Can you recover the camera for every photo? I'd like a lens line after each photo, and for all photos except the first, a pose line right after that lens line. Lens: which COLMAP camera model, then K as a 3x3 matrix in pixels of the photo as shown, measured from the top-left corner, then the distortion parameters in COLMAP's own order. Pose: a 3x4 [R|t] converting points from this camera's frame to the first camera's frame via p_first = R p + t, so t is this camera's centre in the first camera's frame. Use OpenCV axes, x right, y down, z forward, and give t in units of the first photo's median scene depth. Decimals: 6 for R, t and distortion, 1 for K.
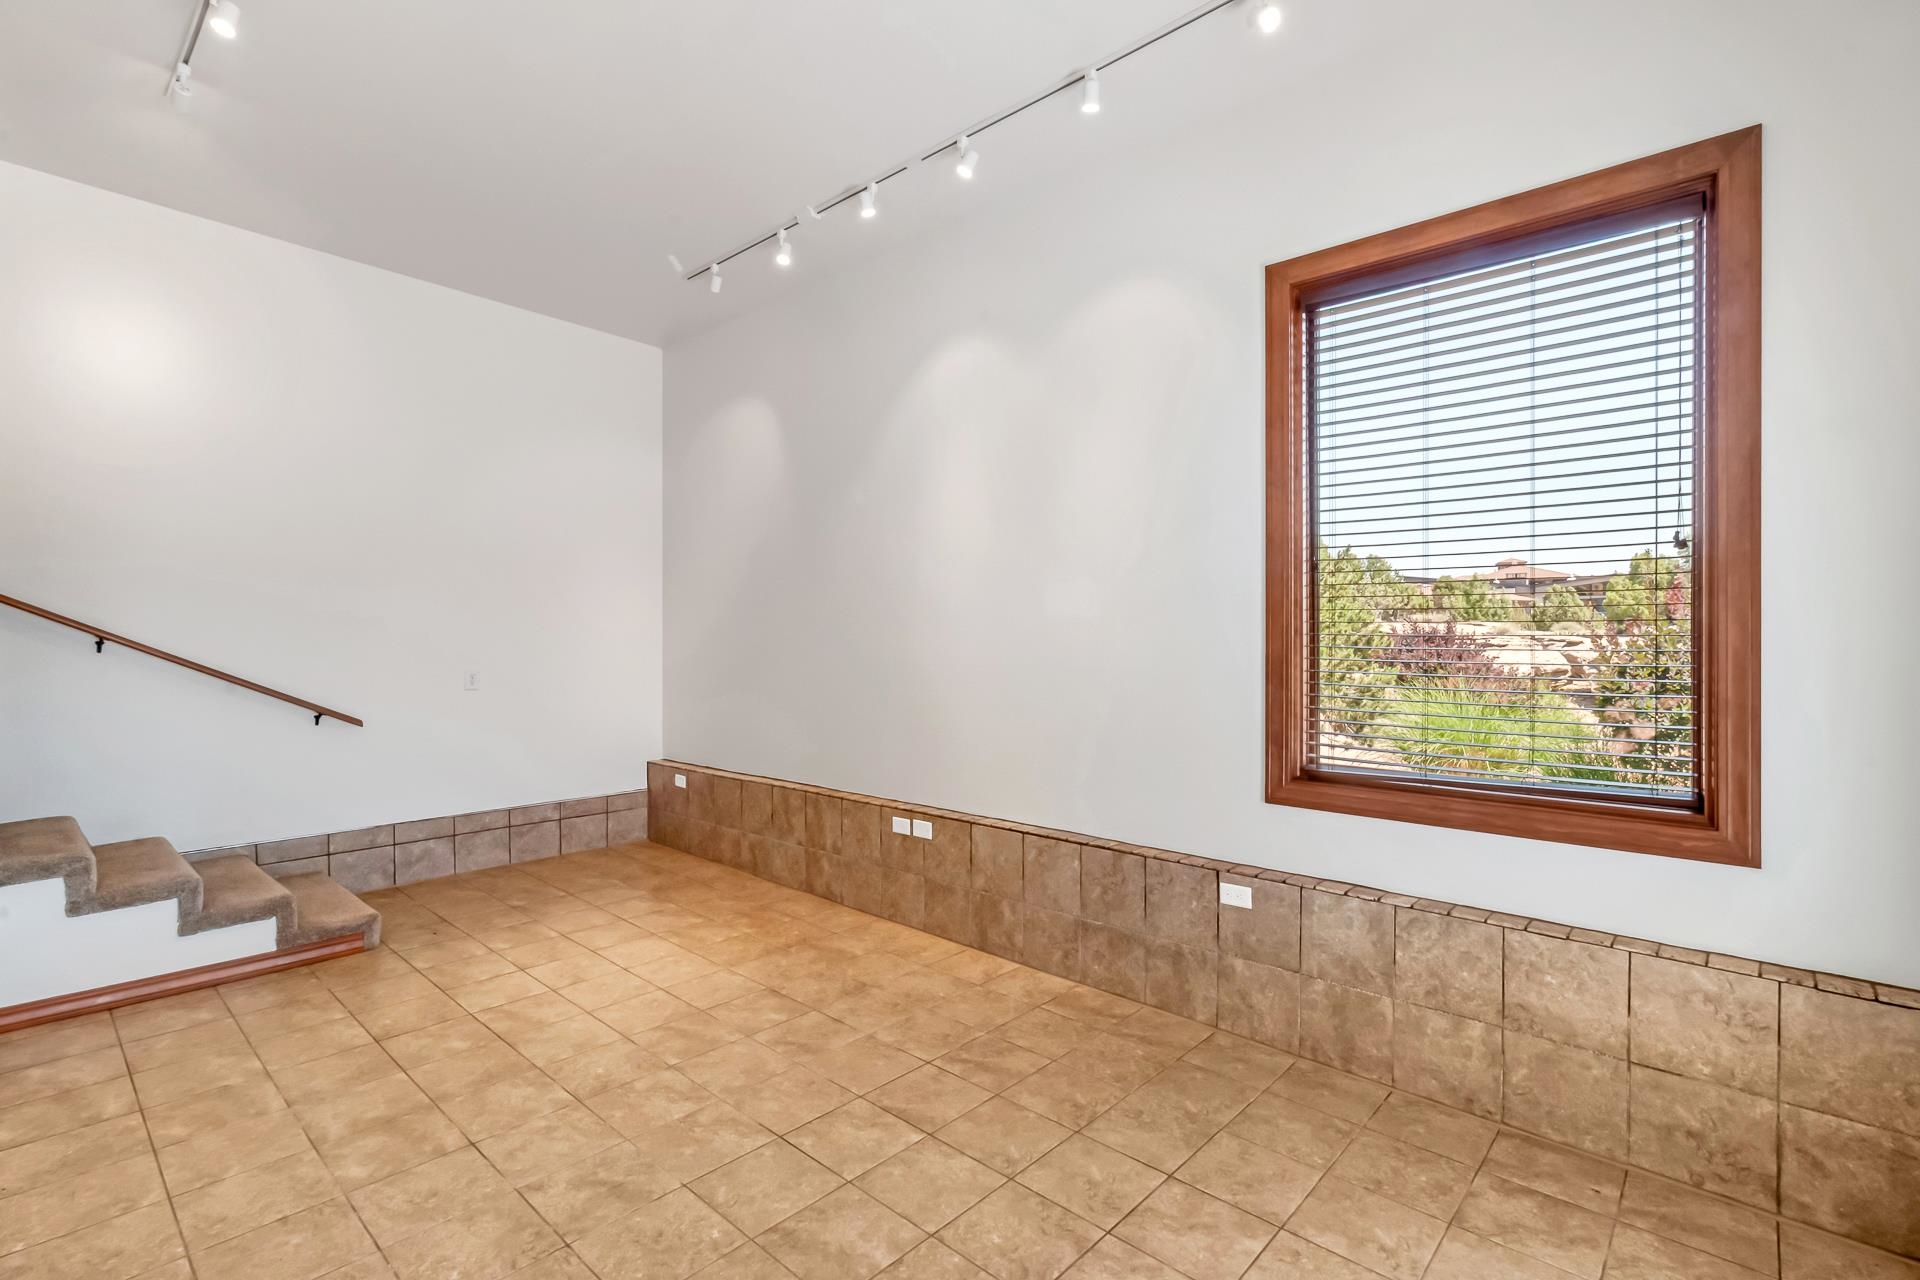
lens RADIAL K [[882.6, 0, 958.7], [0, 882.6, 635.1], [0, 0, 1]] dist [-0.002577, -0.000376]
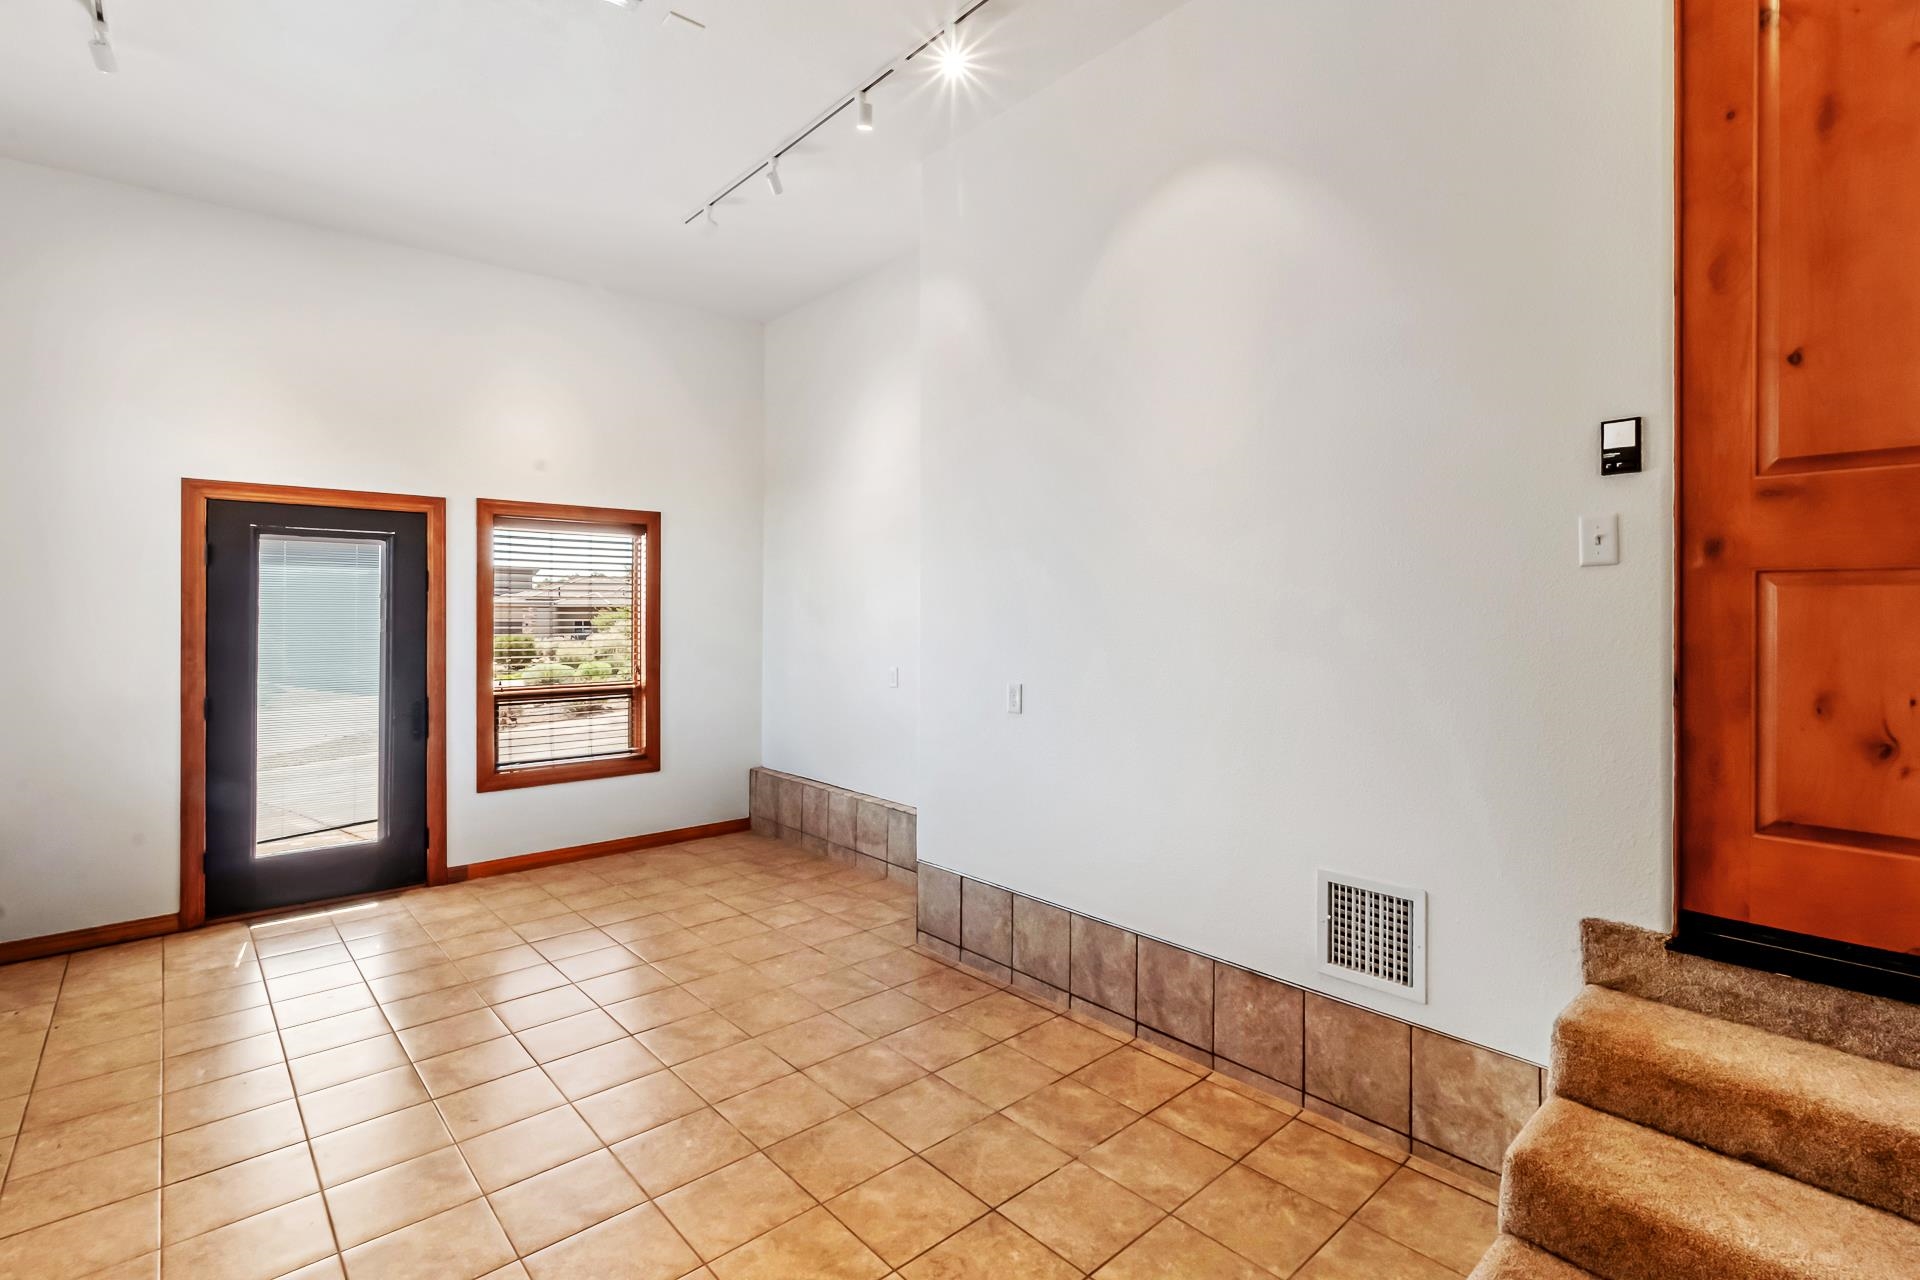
lens RADIAL K [[882.6, 0, 960.9], [0, 882.6, 626.4], [0, 0, 1]] dist [-0.002577, -0.000376]
pose [[-0.994470, -0.004507, 0.104929, -0.866394], [-0.003132, 0.999907, 0.013265, -0.013433], [-0.104979, 0.012863, -0.994391, 2.078745]]
